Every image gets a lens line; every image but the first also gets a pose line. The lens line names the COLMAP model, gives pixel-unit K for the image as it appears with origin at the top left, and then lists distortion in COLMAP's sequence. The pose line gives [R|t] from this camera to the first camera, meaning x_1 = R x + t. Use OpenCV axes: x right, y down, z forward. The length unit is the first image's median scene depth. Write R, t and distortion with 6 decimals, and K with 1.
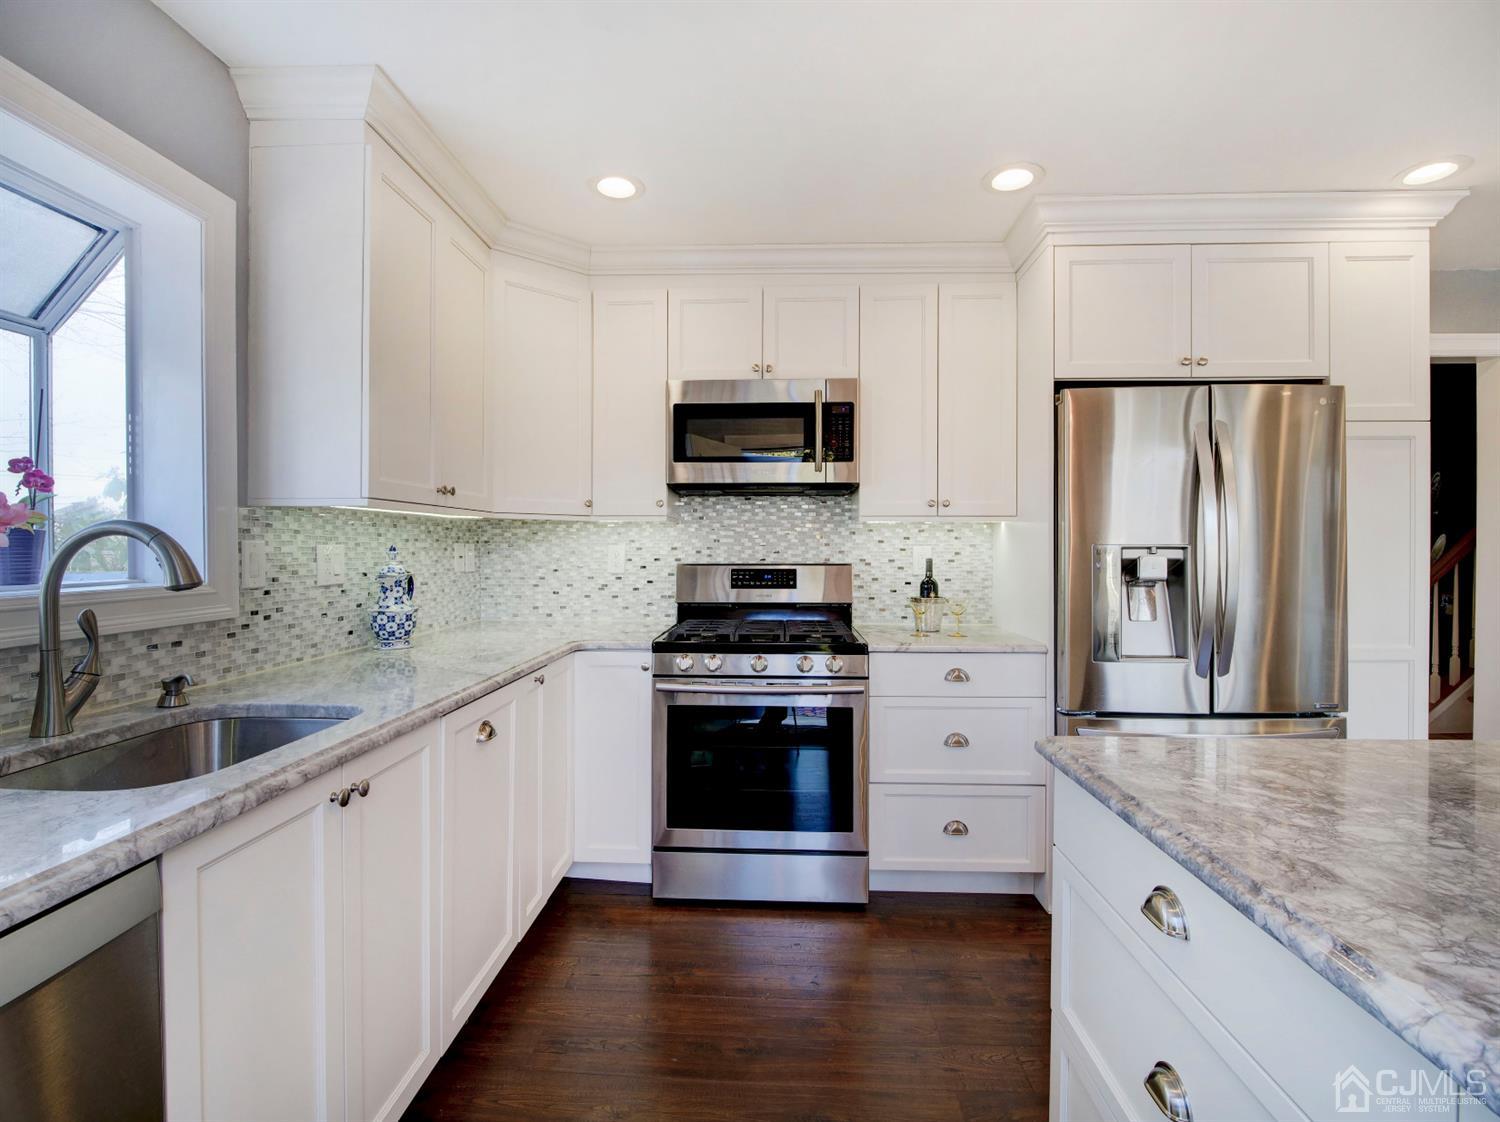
lens RADIAL K [[692.2, 0, 753.6], [0, 692.2, 548.9], [0, 0, 1]] dist [-0.016538, -0.001401]
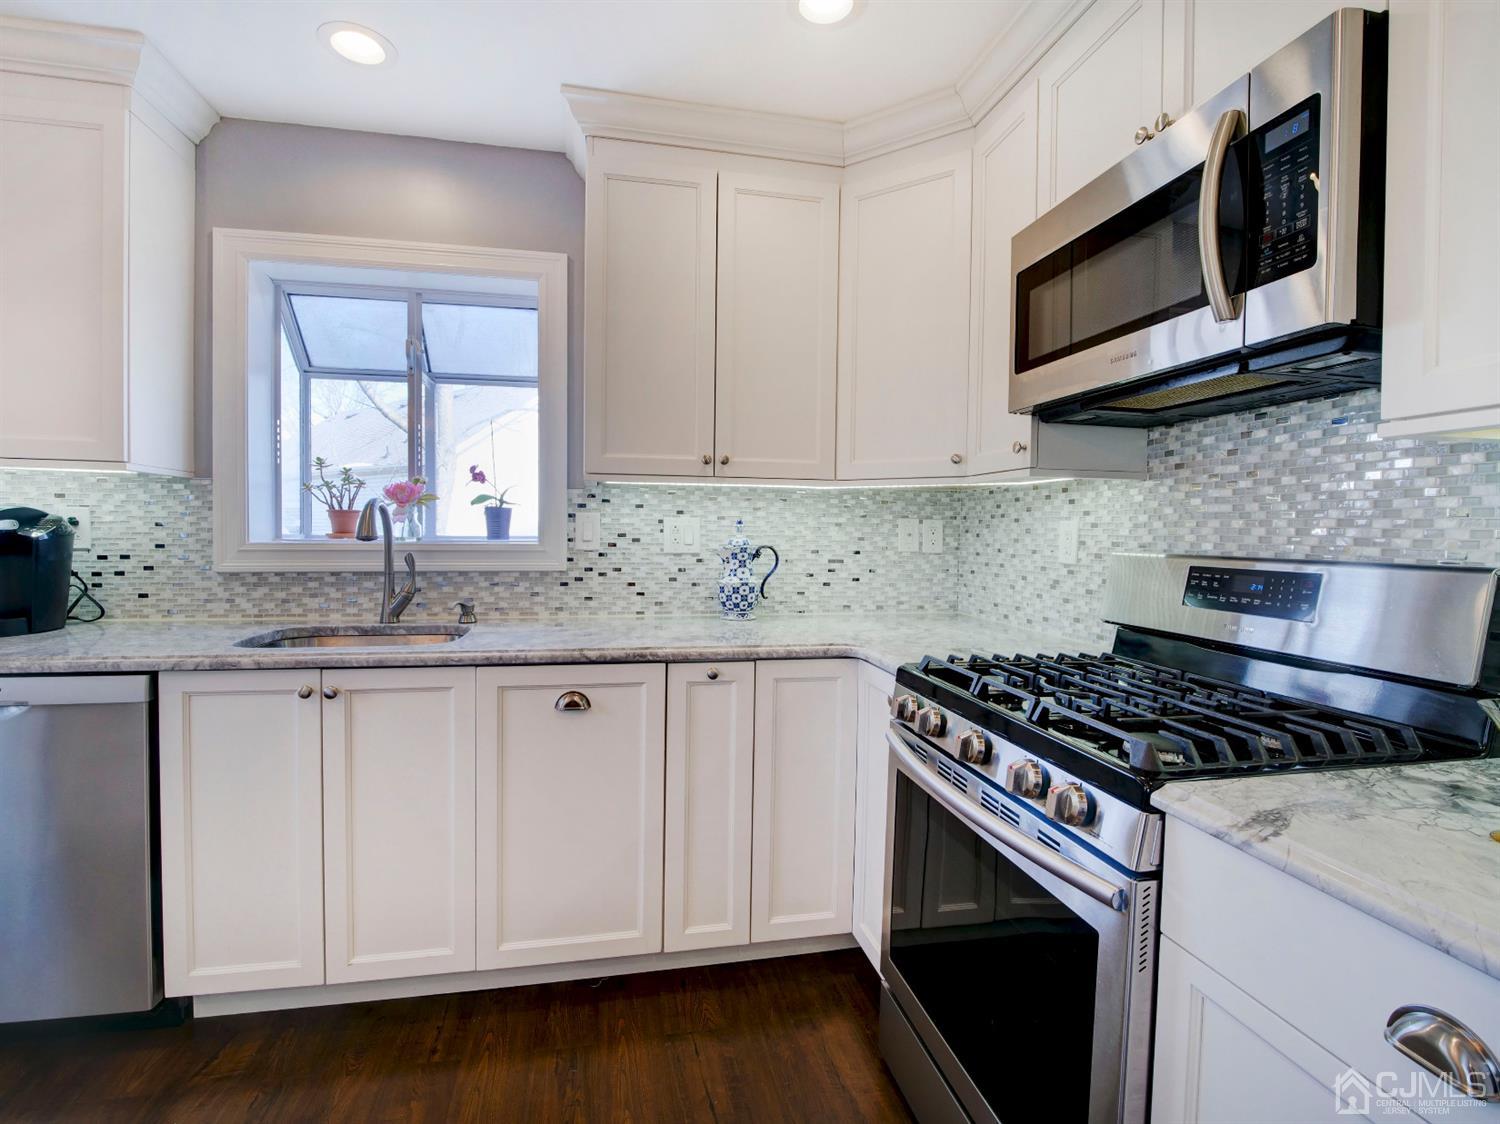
lens RADIAL K [[692.2, 0, 742.5], [0, 692.2, 553.6], [0, 0, 1]] dist [-0.016538, -0.001401]
pose [[0.249467, 0.038218, -0.967629, 0.463476], [-0.015048, 0.999253, 0.035588, 0.010175], [0.968266, 0.005683, 0.249856, 0.741946]]
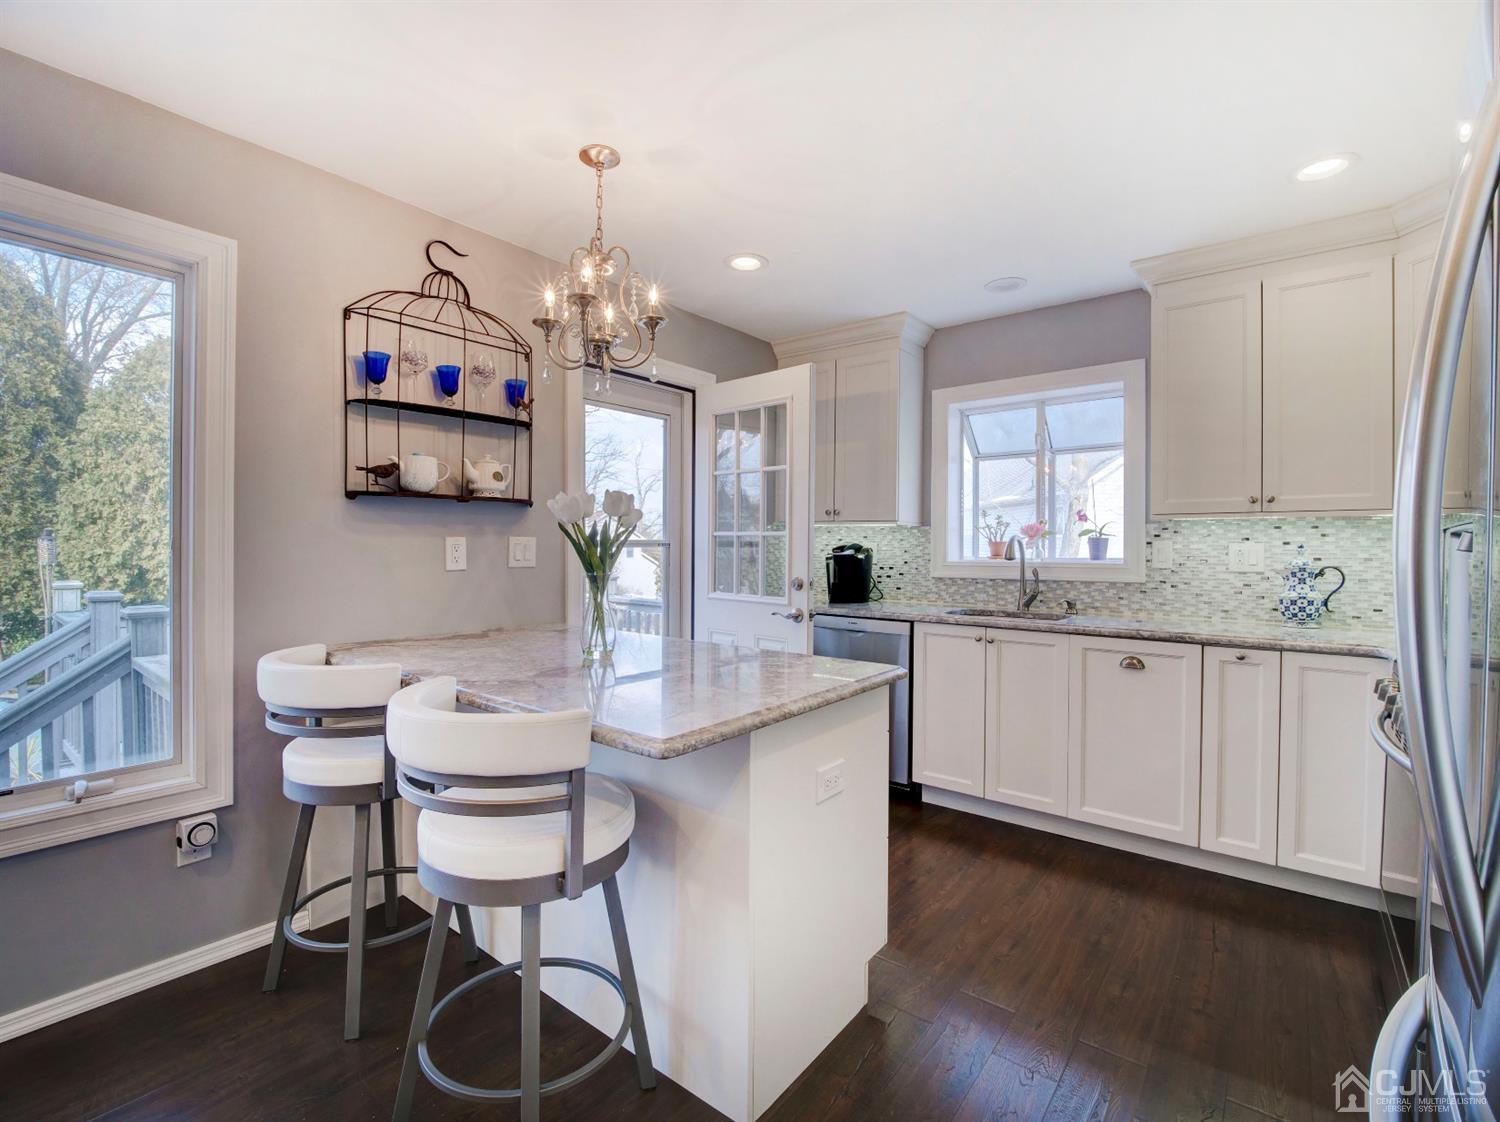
lens RADIAL K [[692.2, 0, 738.8], [0, 692.2, 547.0], [0, 0, 1]] dist [-0.016538, -0.001401]
pose [[-0.586432, -0.001671, -0.809997, 1.038736], [-0.005481, 0.999983, 0.001906, 0.004019], [0.809980, 0.005558, -0.586431, 0.895344]]
